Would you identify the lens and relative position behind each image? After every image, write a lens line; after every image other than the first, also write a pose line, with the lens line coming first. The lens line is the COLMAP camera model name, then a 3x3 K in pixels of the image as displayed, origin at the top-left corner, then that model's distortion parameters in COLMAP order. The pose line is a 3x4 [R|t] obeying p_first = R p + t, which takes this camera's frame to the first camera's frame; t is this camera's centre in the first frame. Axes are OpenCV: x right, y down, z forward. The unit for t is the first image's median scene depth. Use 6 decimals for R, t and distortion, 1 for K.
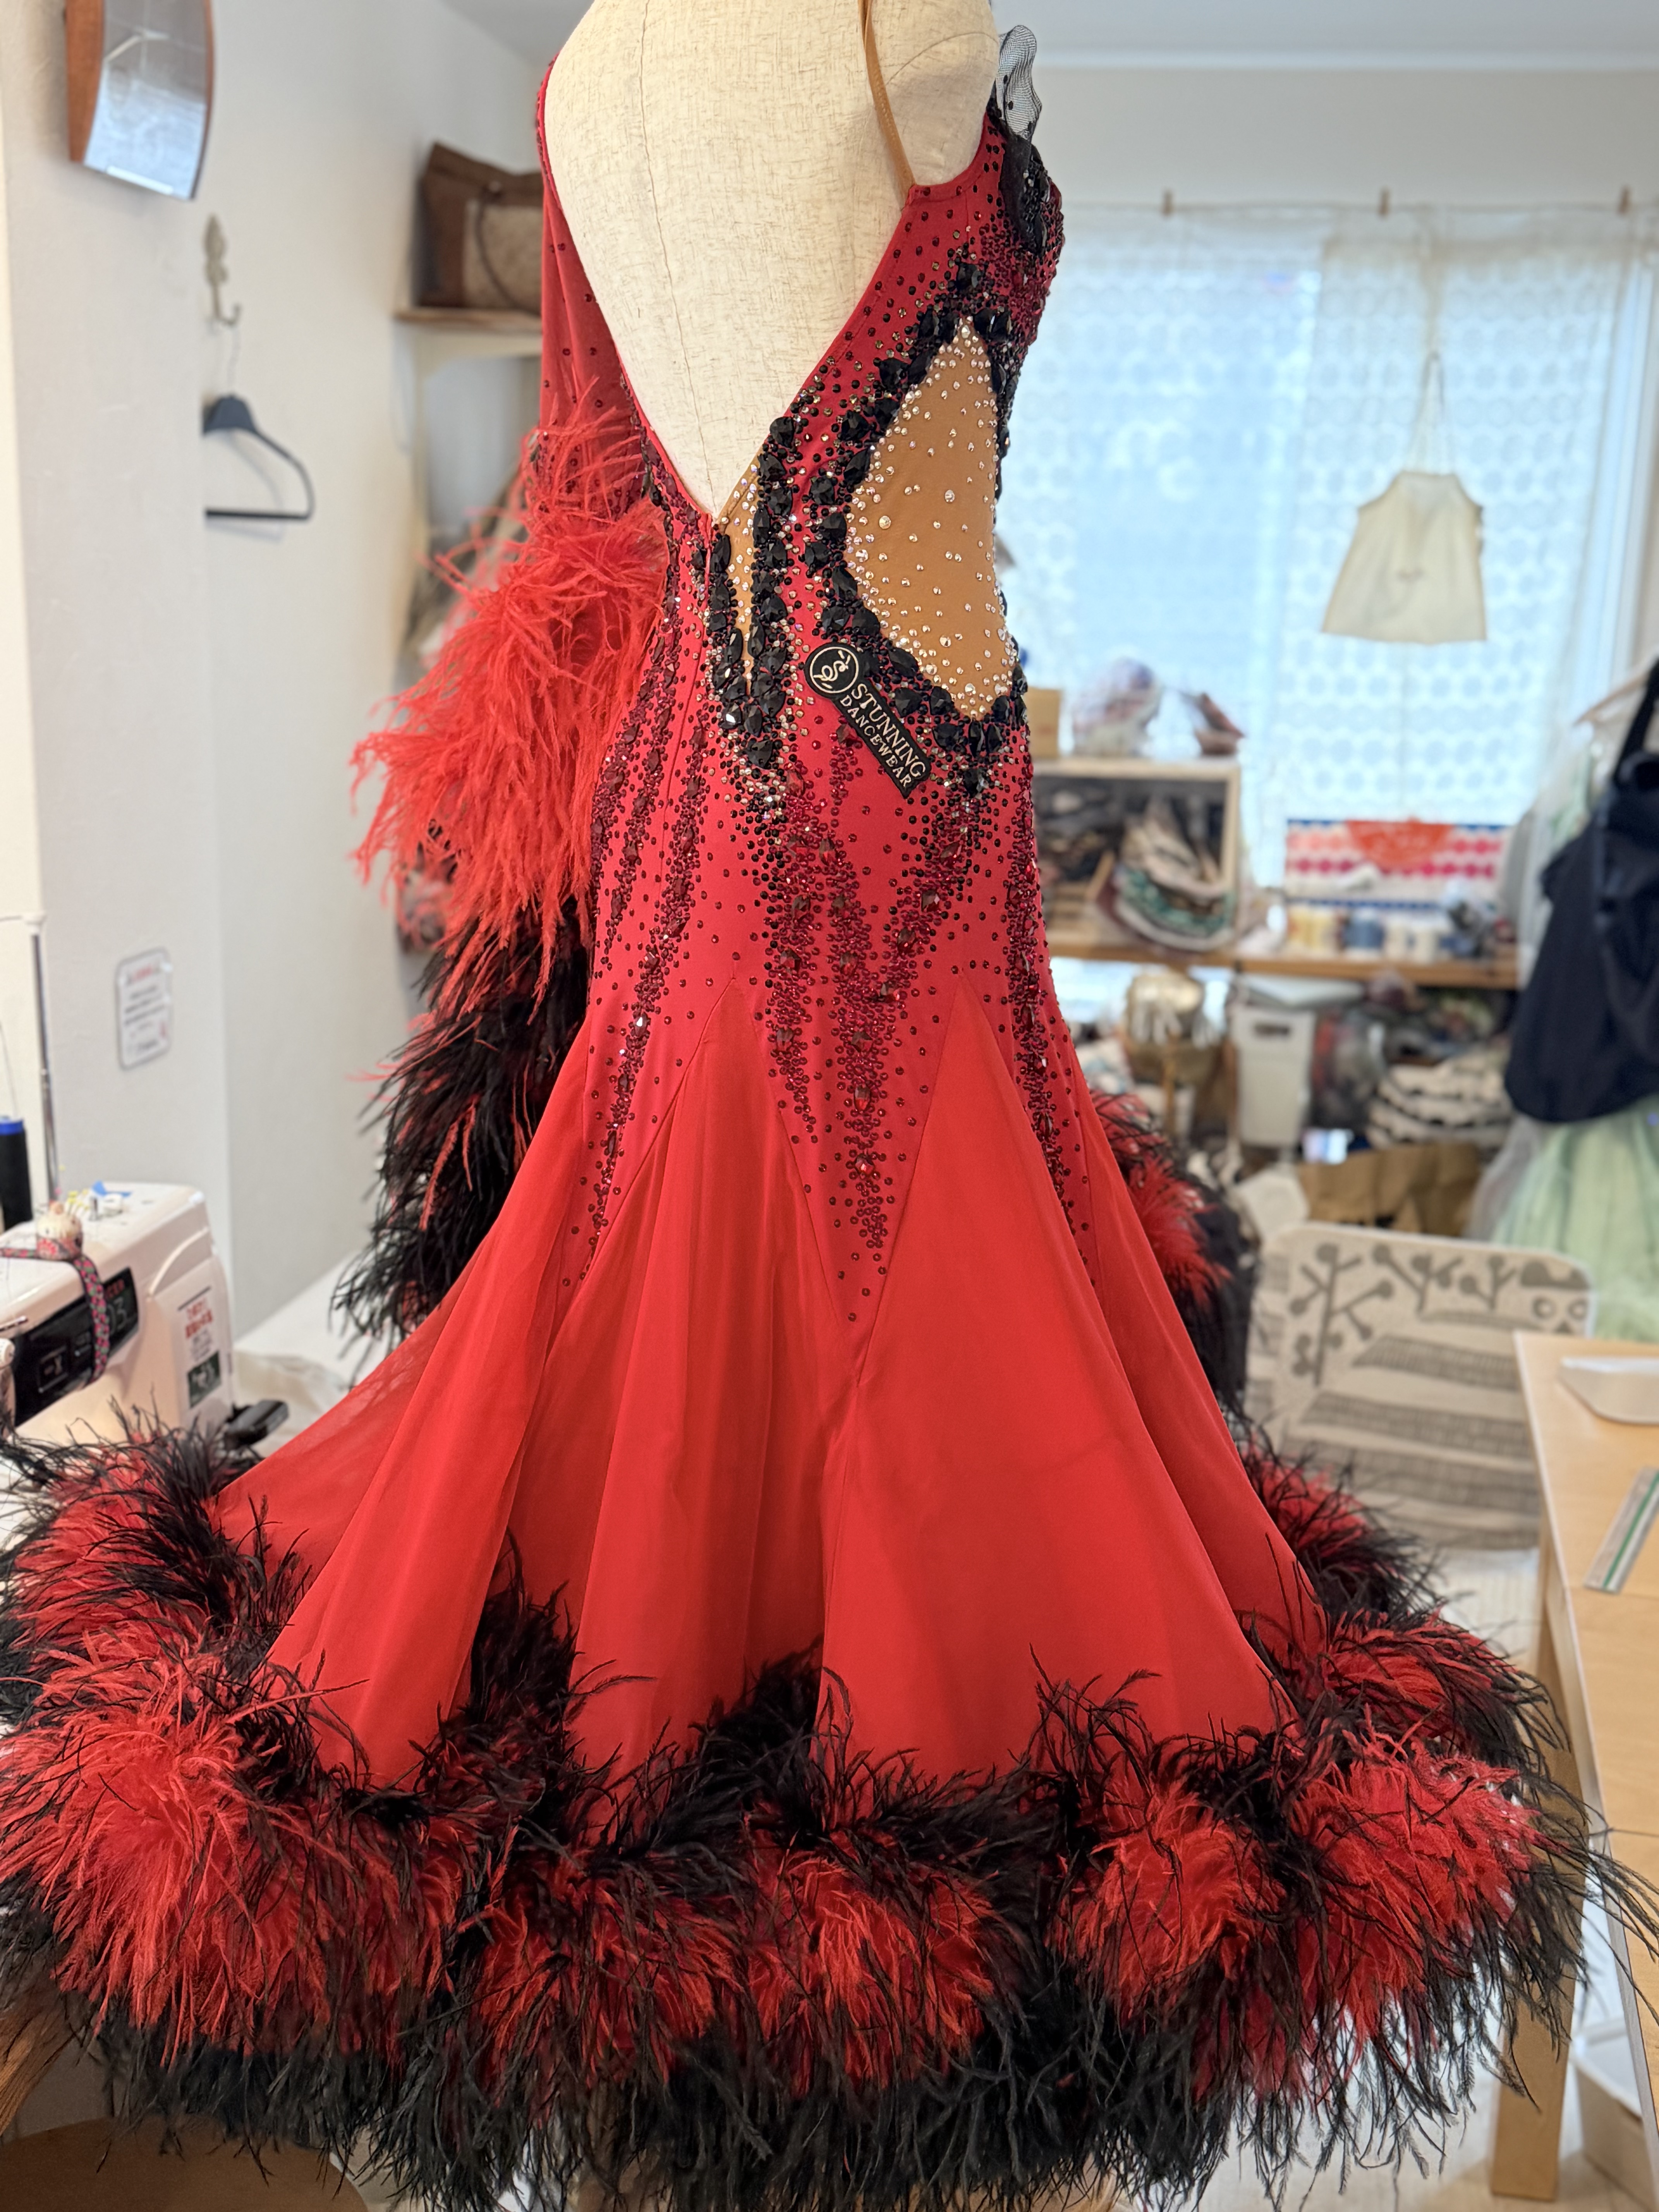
lens RADIAL K [[2505.9, 0, 826.5], [0, 2505.9, 1116.9], [0, 0, 1]] dist [0.201712, -0.337343]
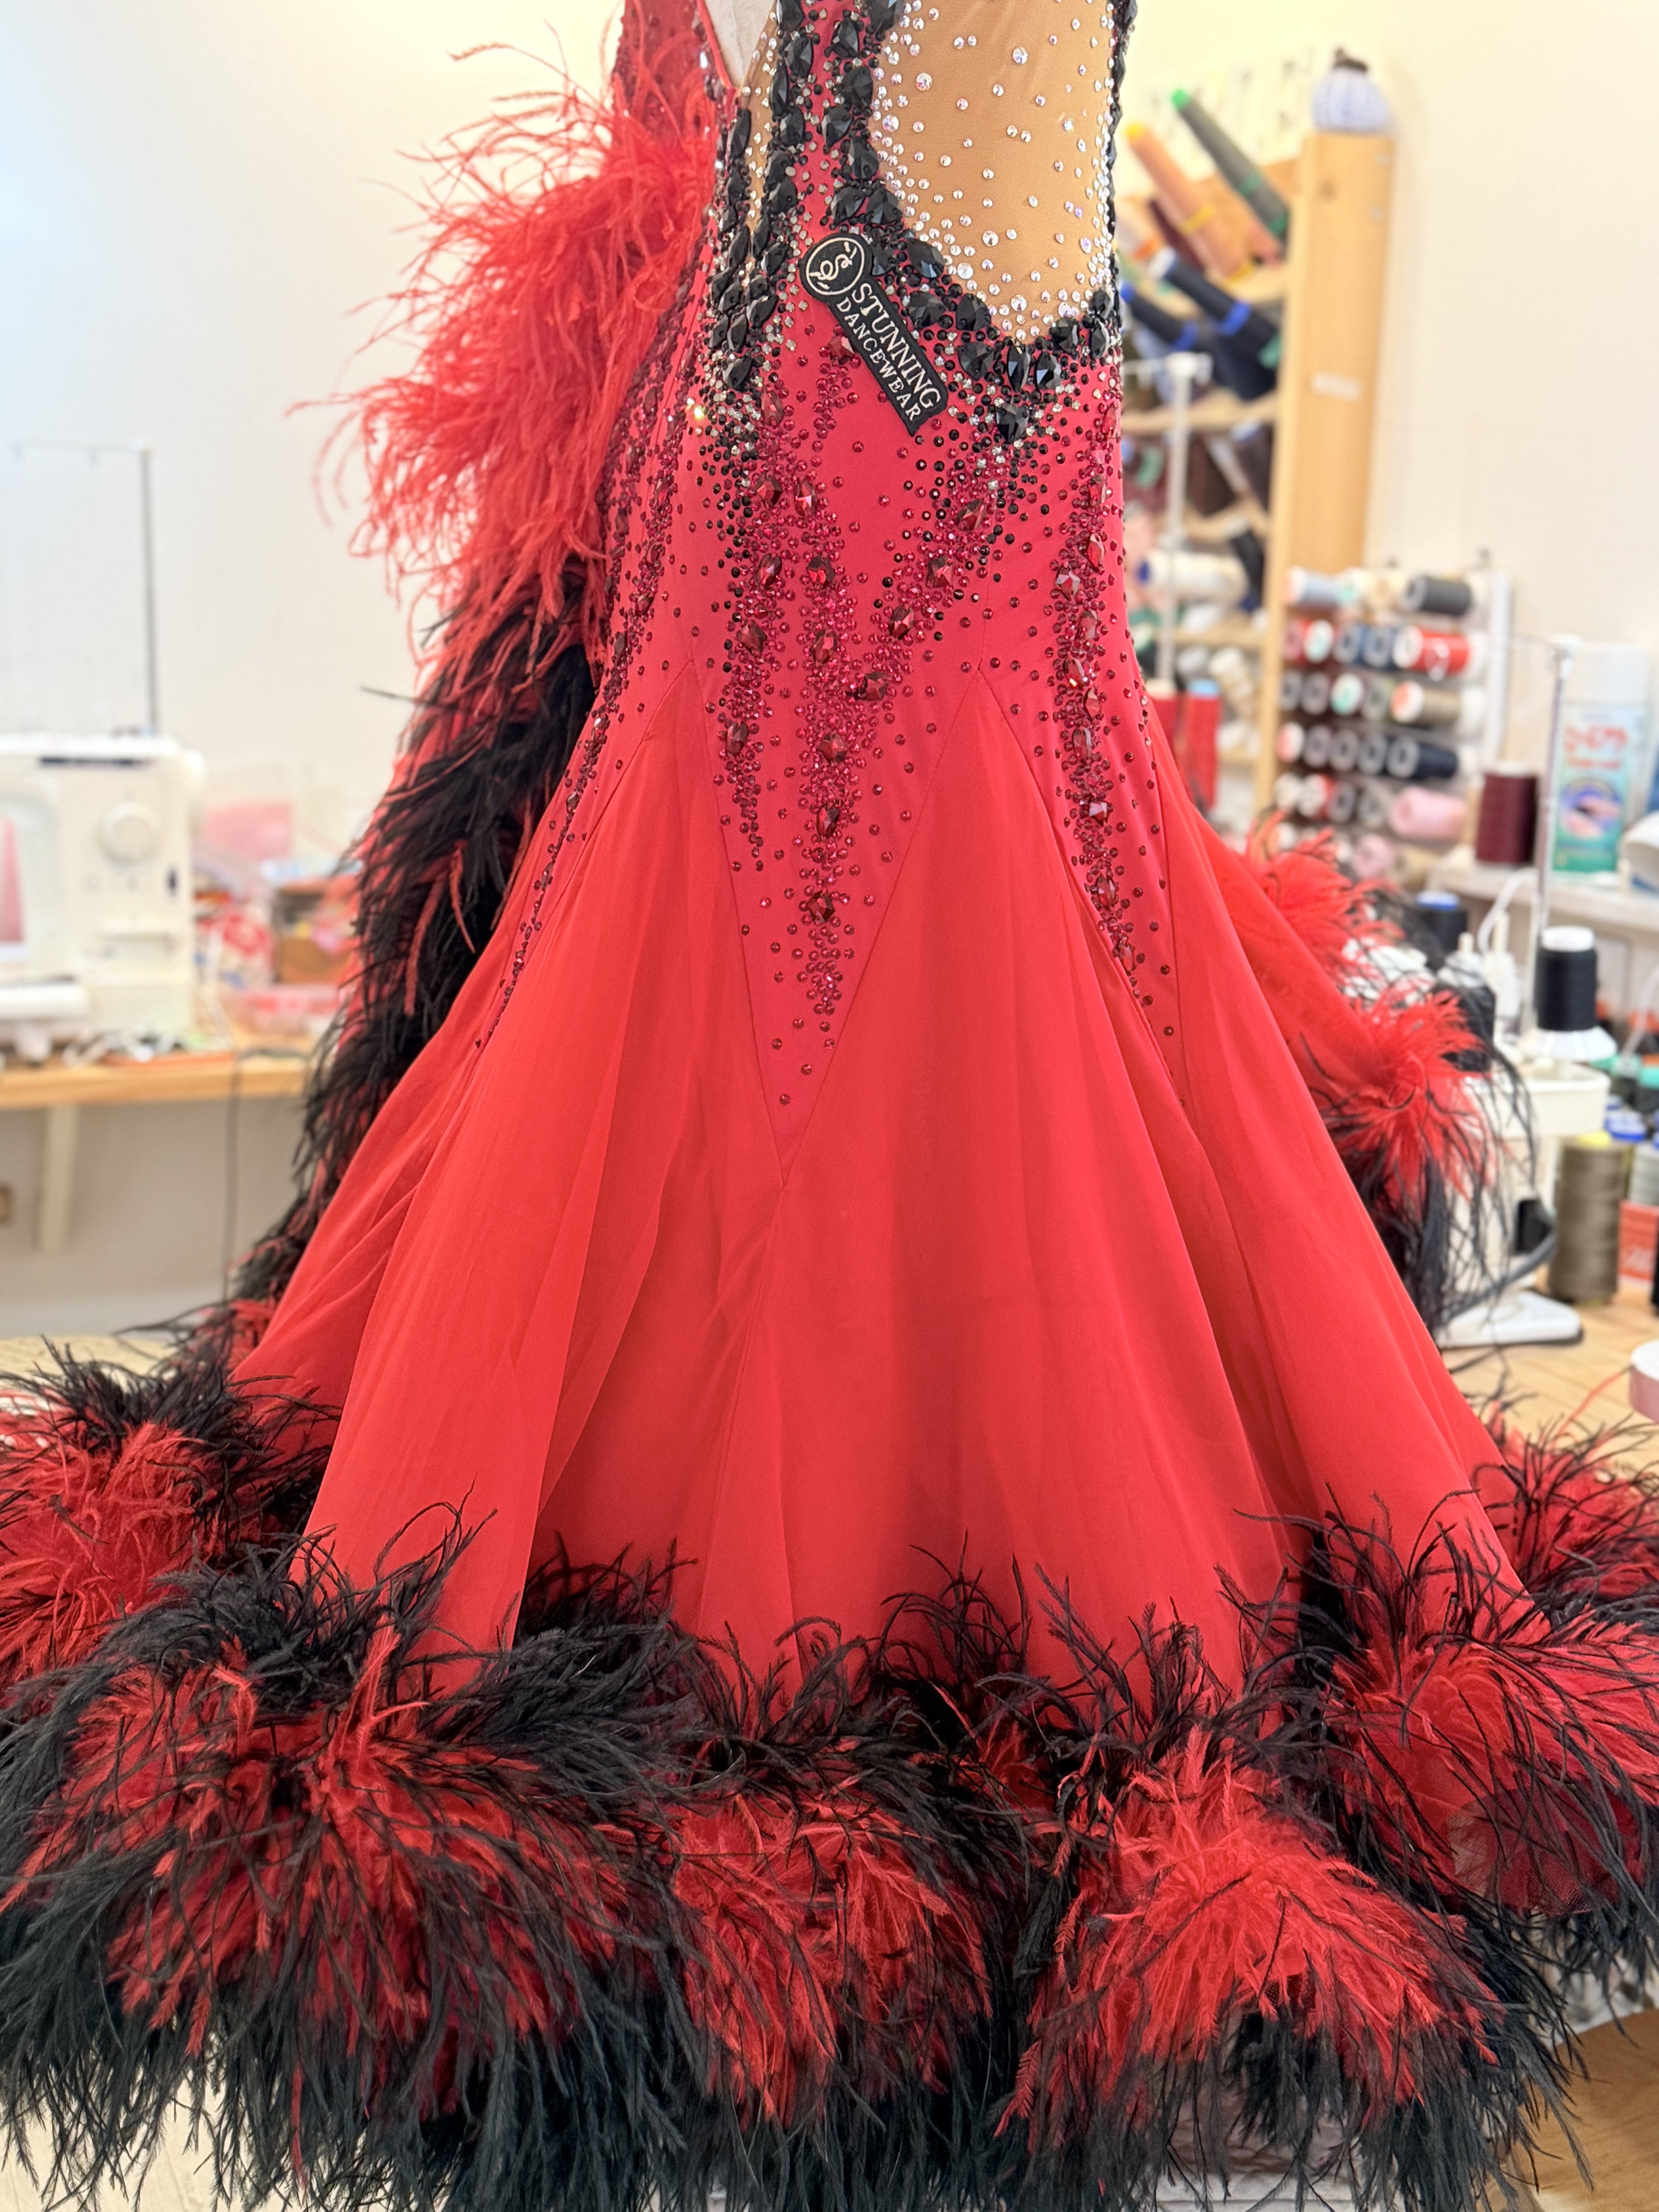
lens RADIAL K [[2746.5, 0, 829.5], [0, 2746.5, 1106.0], [0, 0, 1]] dist [0.174299, -0.201802]
pose [[0.964795, 0.089434, -0.247330, 0.236599], [-0.095926, 0.995286, -0.014299, 0.094104], [0.244885, 0.037521, 0.968826, 0.169104]]
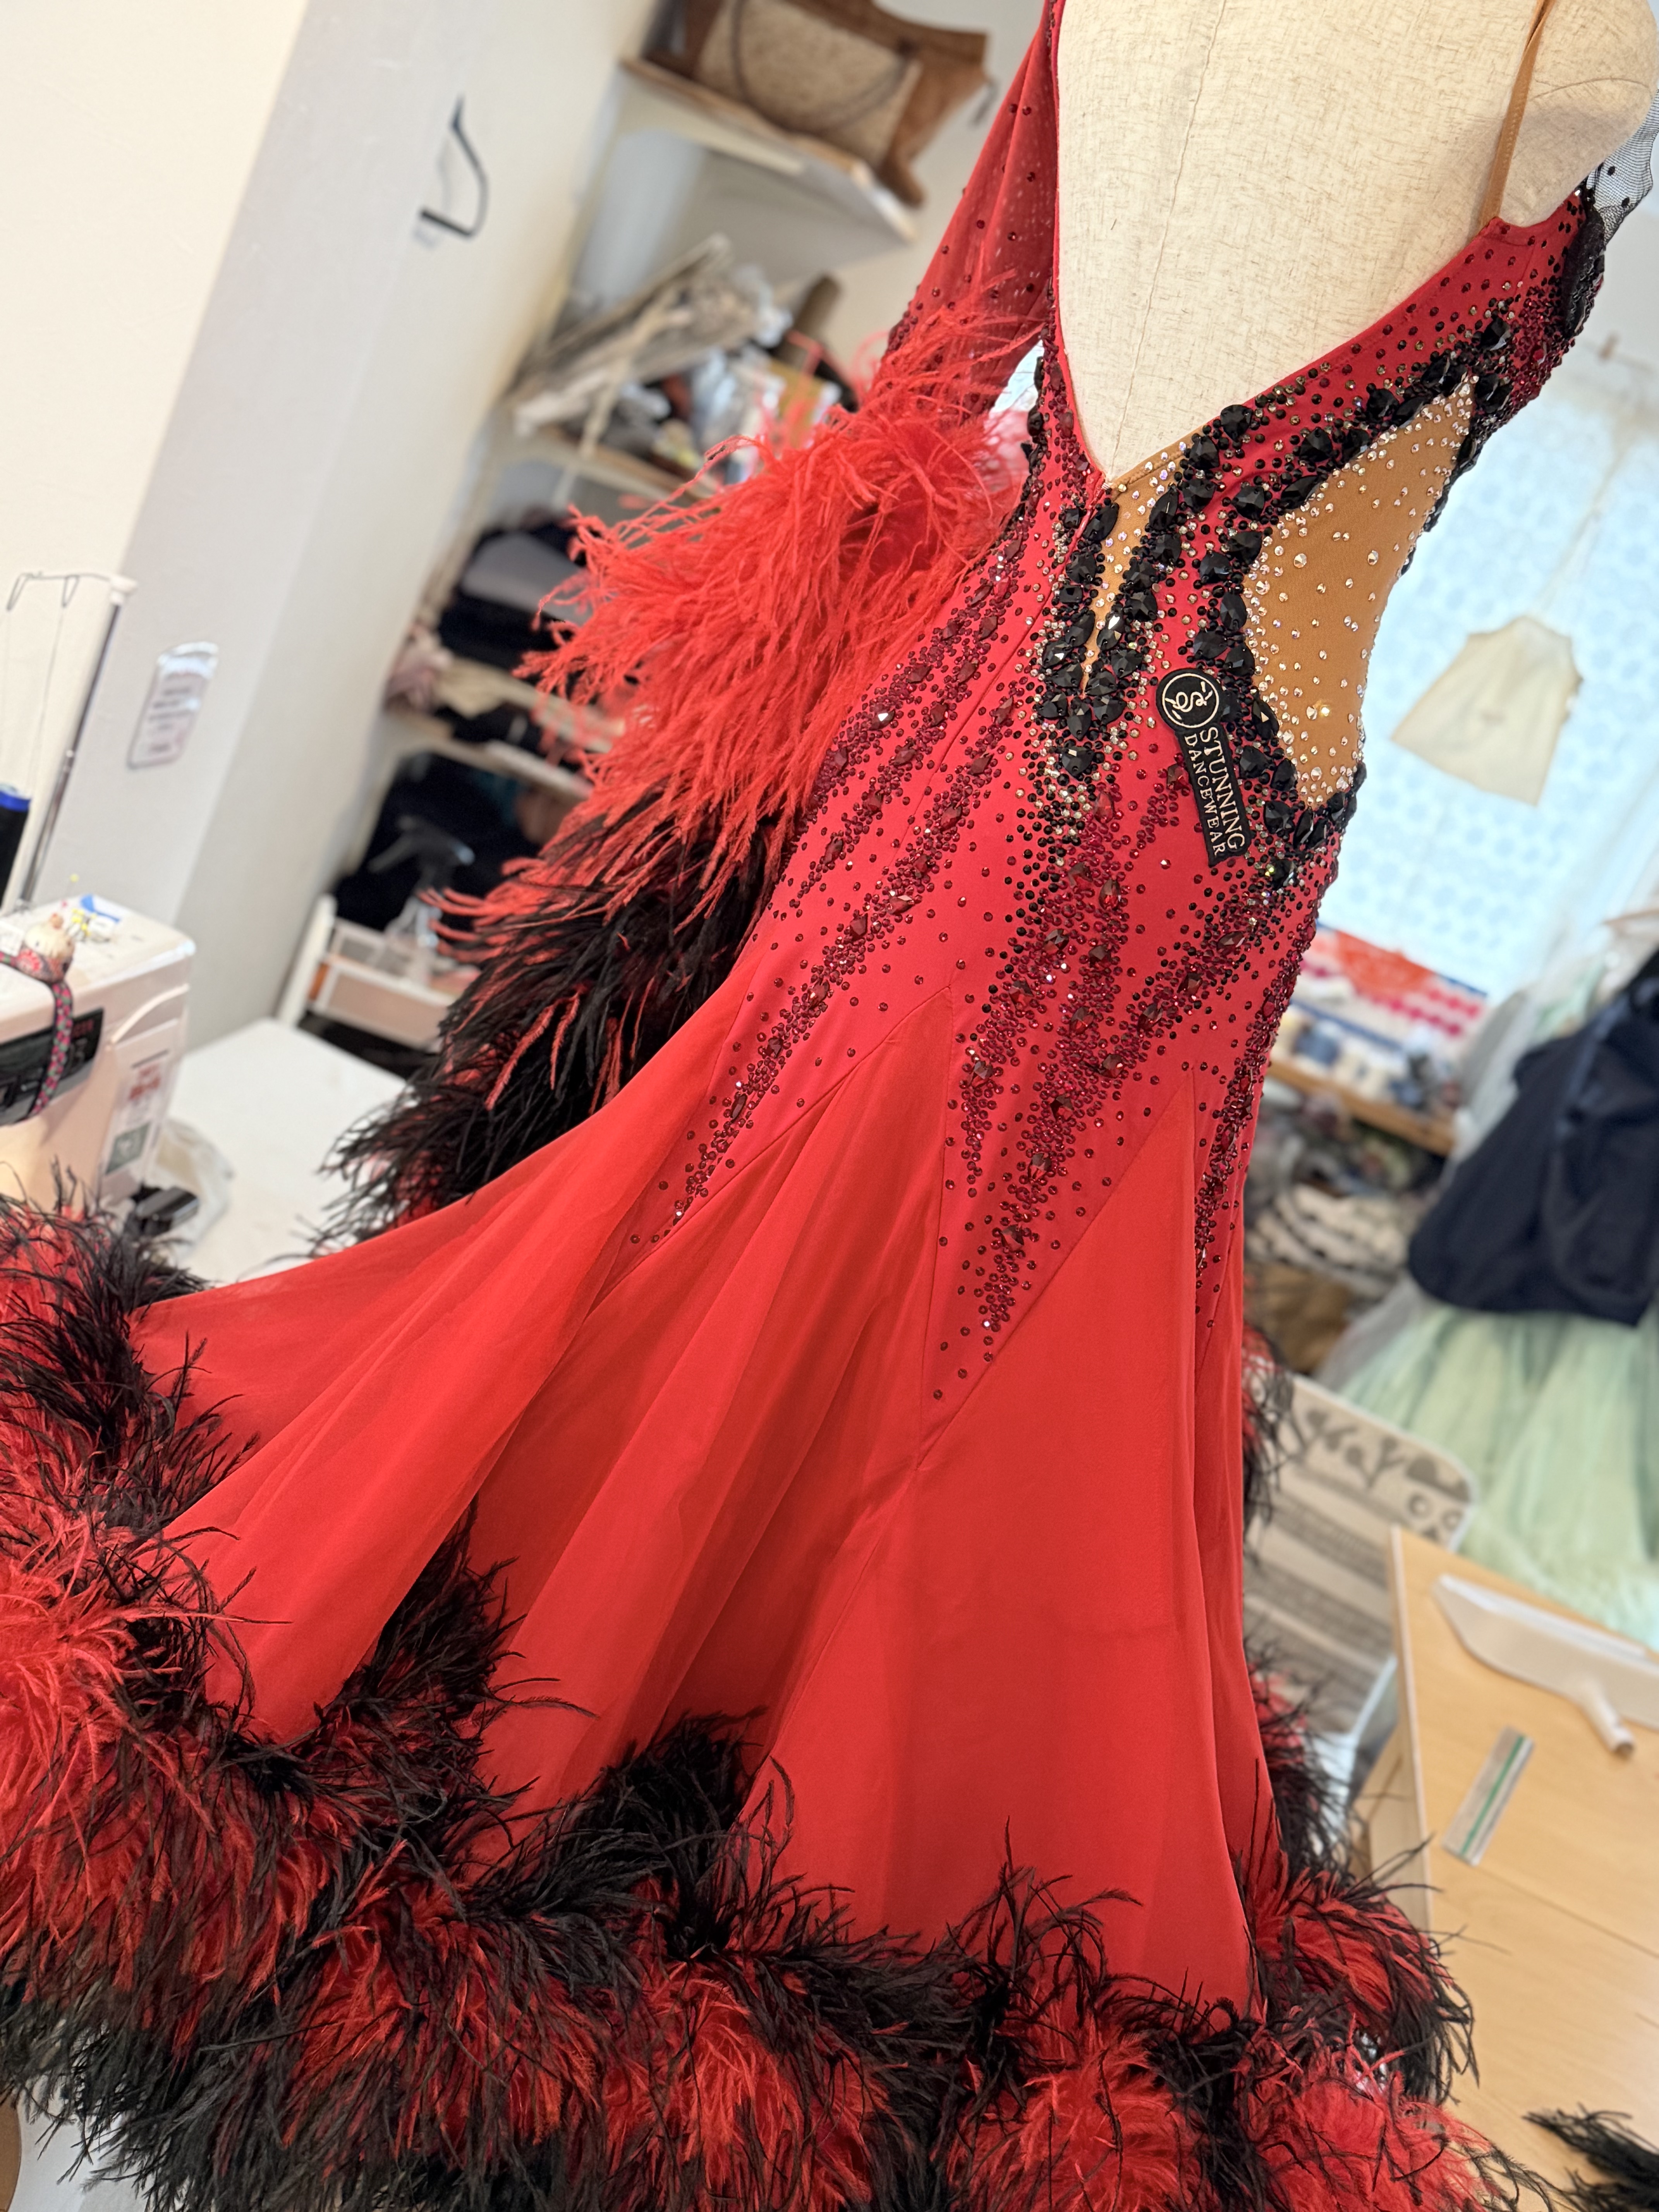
lens RADIAL K [[2497.4, 0, 840.0], [0, 2497.4, 1102.4], [0, 0, 1]] dist [0.213513, -0.470218]
pose [[0.931932, 0.346747, 0.106154, -0.152475], [-0.350828, 0.936183, 0.021947, -0.023776], [-0.091769, -0.057695, 0.994107, 0.136887]]
